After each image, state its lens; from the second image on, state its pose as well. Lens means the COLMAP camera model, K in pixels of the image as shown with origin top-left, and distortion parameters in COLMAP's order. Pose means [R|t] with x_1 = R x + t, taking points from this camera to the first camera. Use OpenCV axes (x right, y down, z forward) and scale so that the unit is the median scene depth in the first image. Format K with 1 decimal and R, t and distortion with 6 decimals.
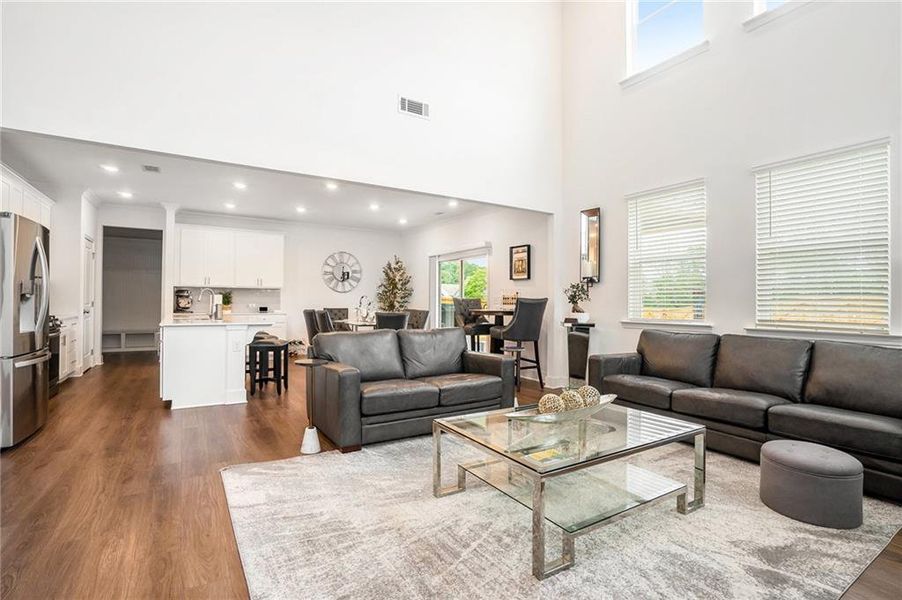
lens RADIAL K [[424.6, 0, 432.7], [0, 424.6, 297.8], [0, 0, 1]] dist [-0.020956, 0.000612]
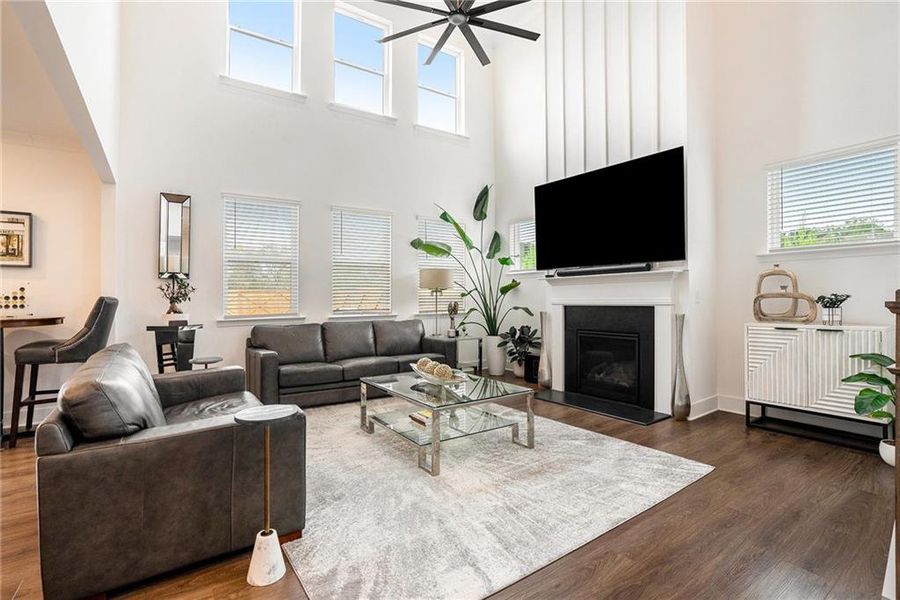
lens RADIAL K [[423.7, 0, 456.4], [0, 423.7, 301.1], [0, 0, 1]] dist [-0.020956, 0.000612]
pose [[-0.079653, -0.008651, 0.996785, -0.931079], [0.002583, 0.999957, 0.008885, 0.006817], [-0.996819, 0.003282, -0.079627, 0.886665]]
